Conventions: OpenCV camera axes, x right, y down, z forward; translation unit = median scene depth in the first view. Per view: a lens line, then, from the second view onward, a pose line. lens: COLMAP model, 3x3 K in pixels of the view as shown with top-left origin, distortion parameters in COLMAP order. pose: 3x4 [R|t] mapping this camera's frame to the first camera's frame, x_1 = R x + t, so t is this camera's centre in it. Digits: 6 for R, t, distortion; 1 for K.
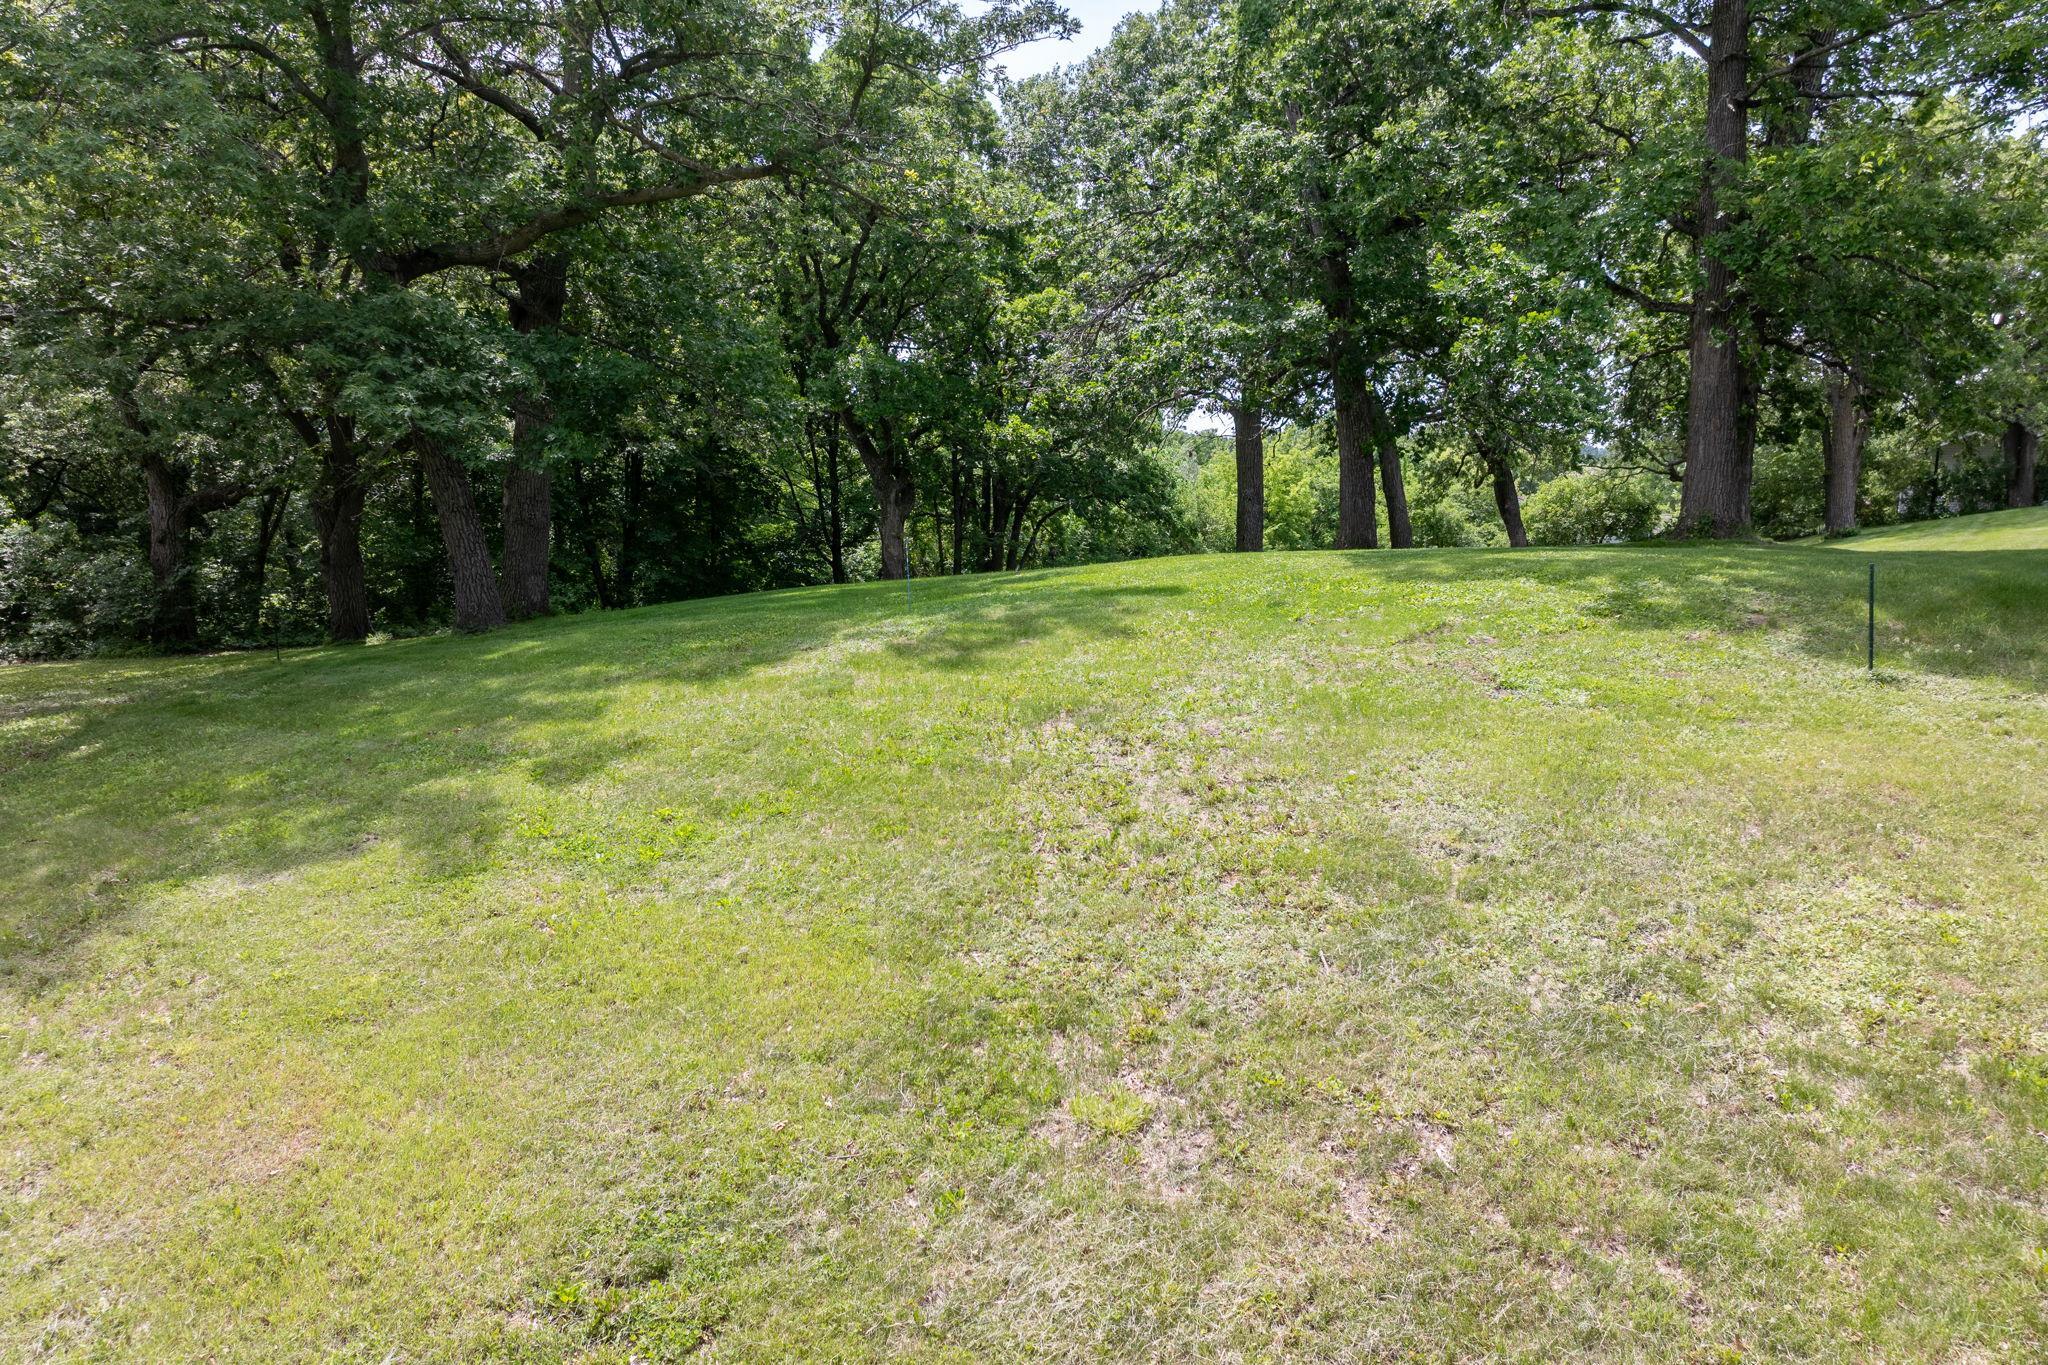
lens RADIAL K [[1438.3, 0, 1030.0], [0, 1438.3, 684.4], [0, 0, 1]] dist [-0.035005, 0.020562]
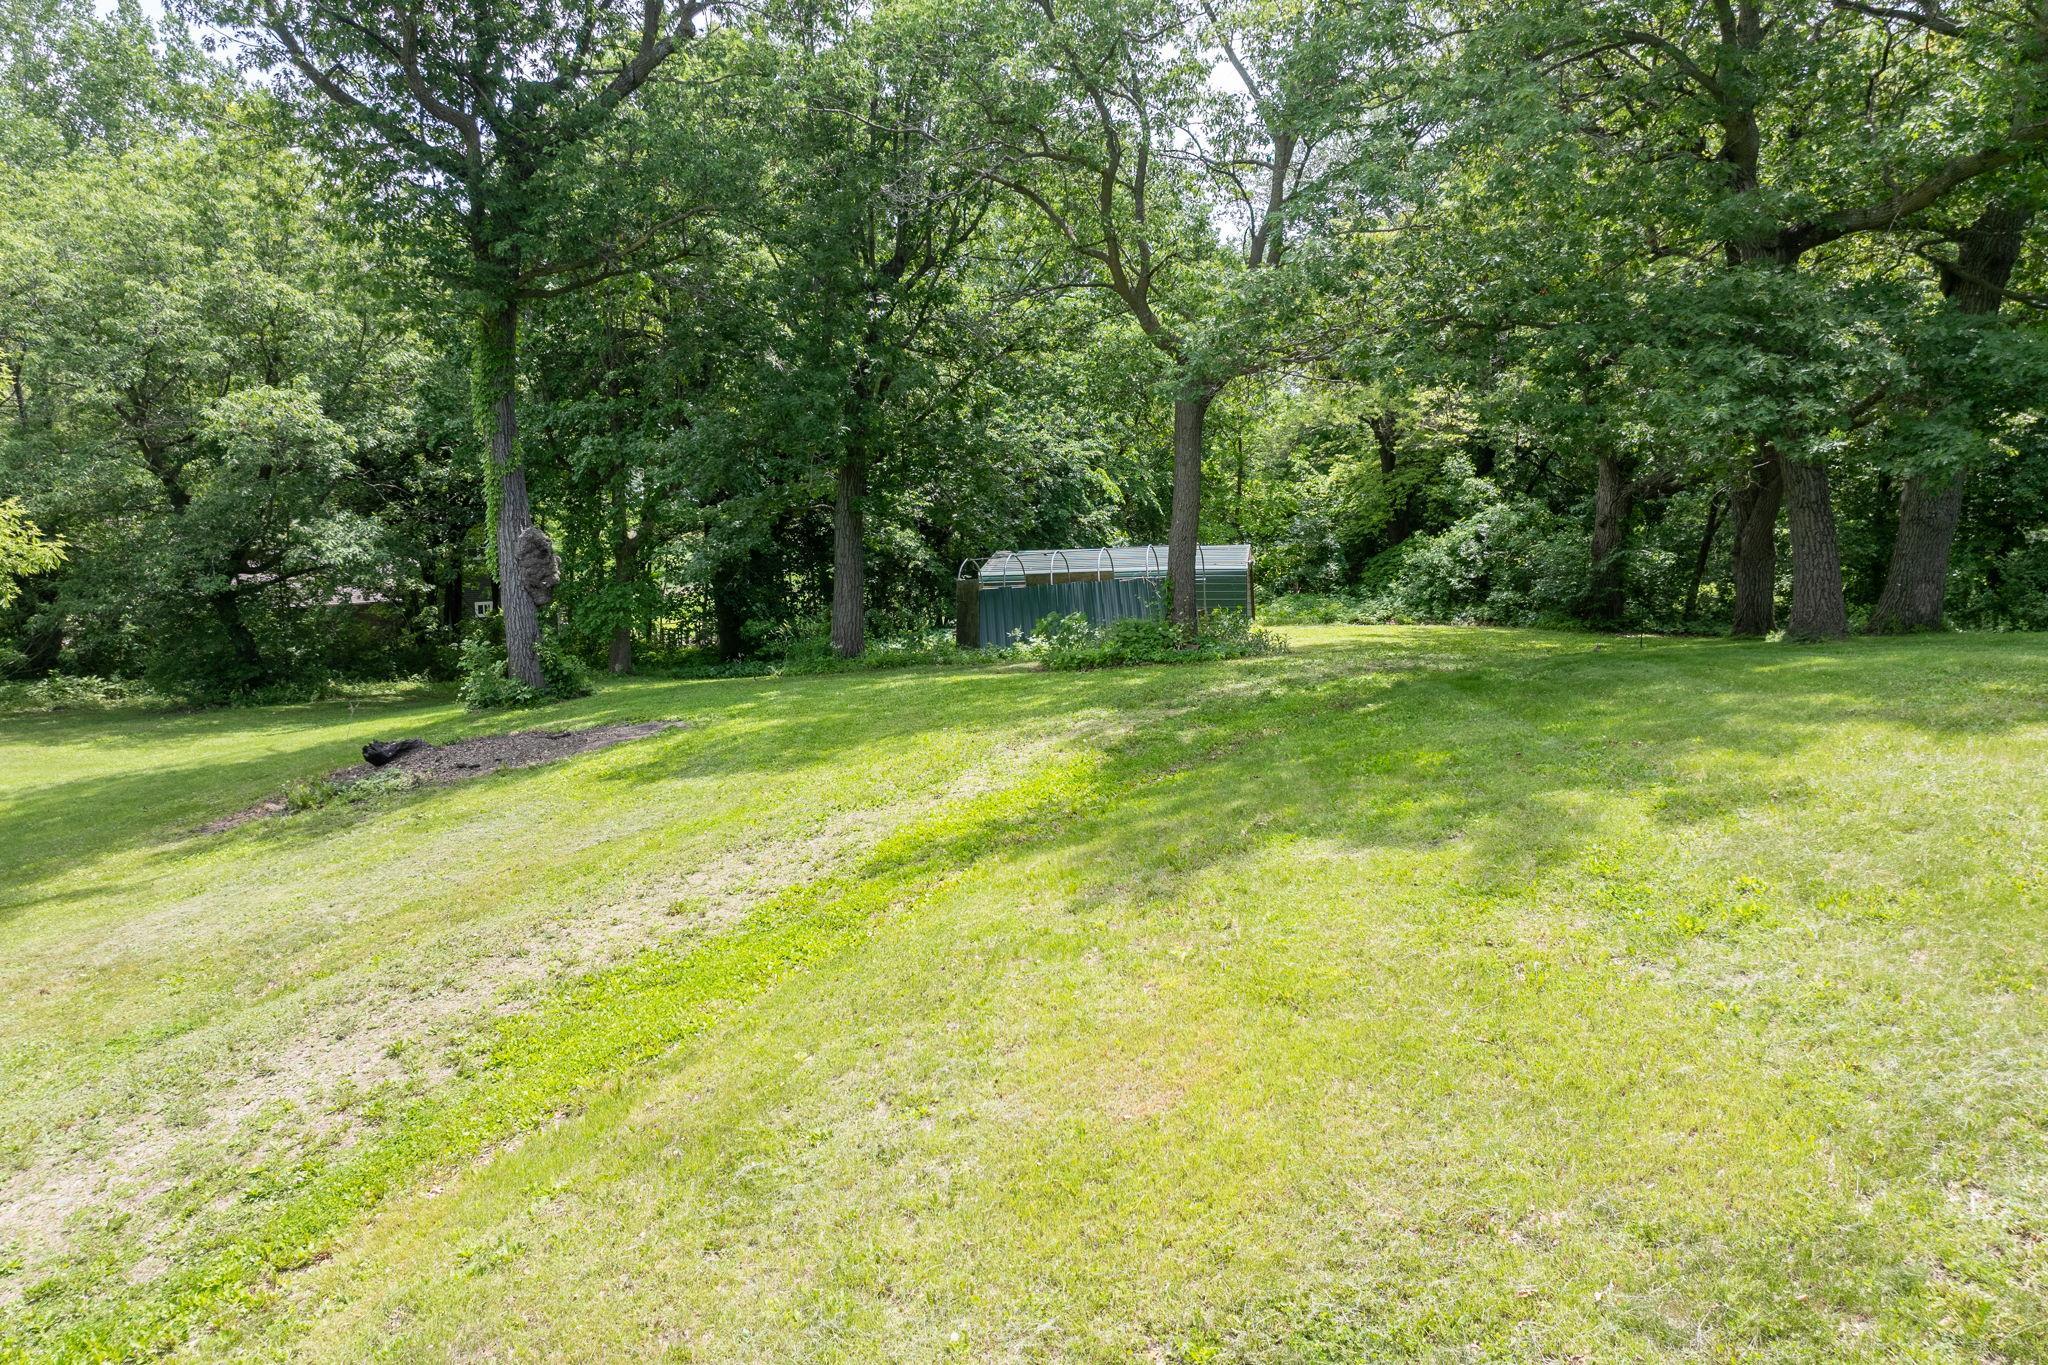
lens RADIAL K [[1438.3, 0, 1030.0], [0, 1438.3, 684.4], [0, 0, 1]] dist [-0.035005, 0.020562]
pose [[0.562090, 0.127793, -0.817144, 0.092114], [-0.120617, 0.990094, 0.071872, -0.017447], [0.818234, 0.058163, 0.571936, 0.098854]]
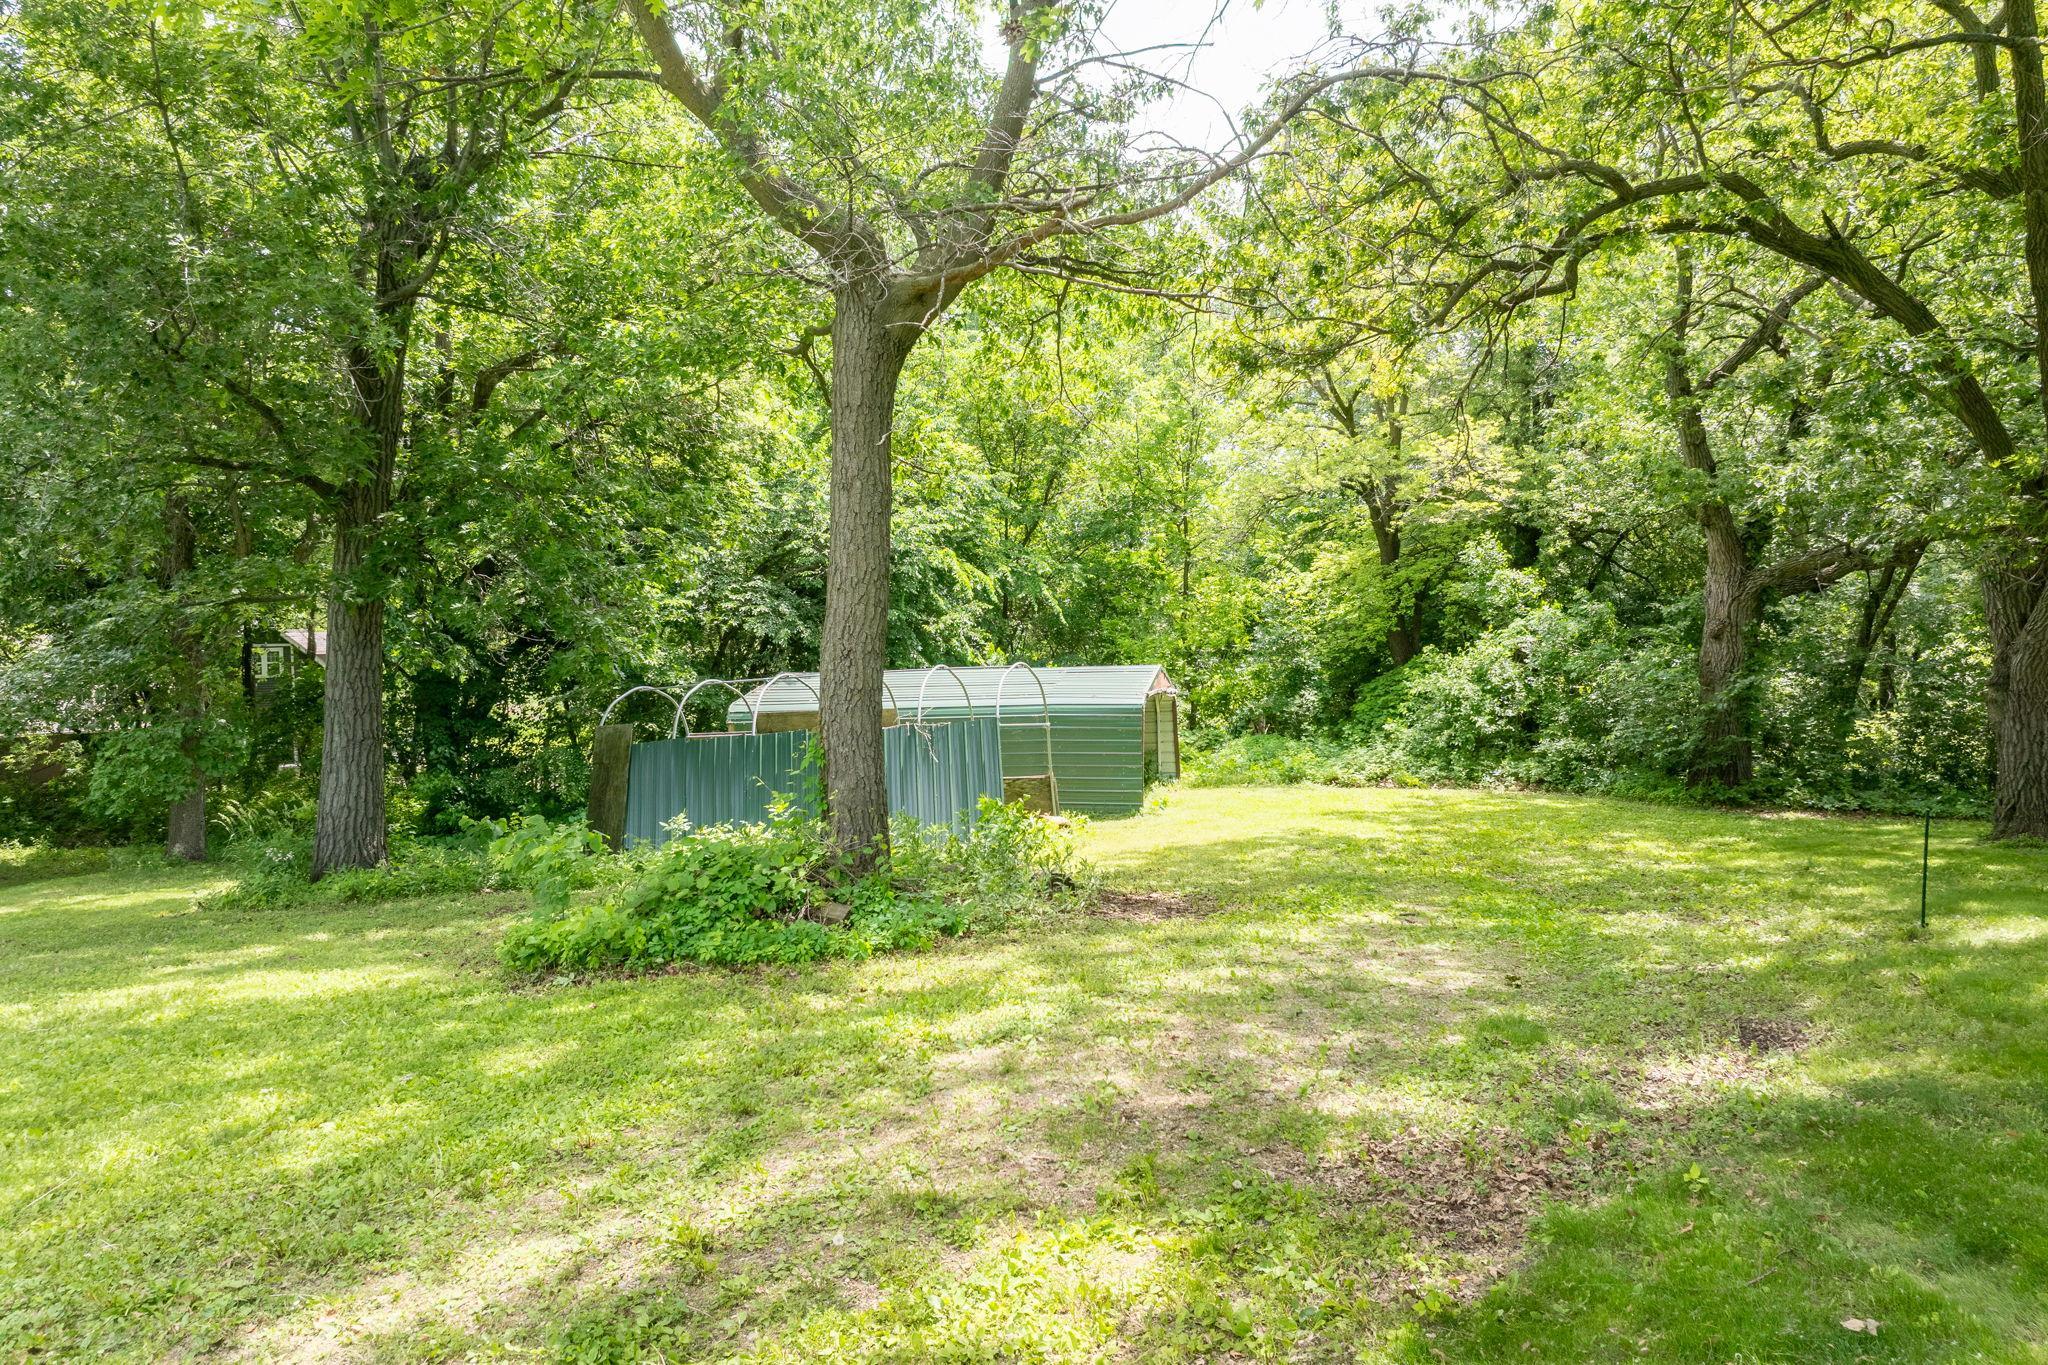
lens RADIAL K [[1485.8, 0, 1037.8], [0, 1485.8, 683.0], [0, 0, 1]] dist [-0.010057, -0.000697]
pose [[0.551753, 0.062472, -0.831665, -0.469907], [-0.126126, 0.991972, -0.009163, -0.072929], [0.824416, 0.109950, 0.555202, 0.806675]]
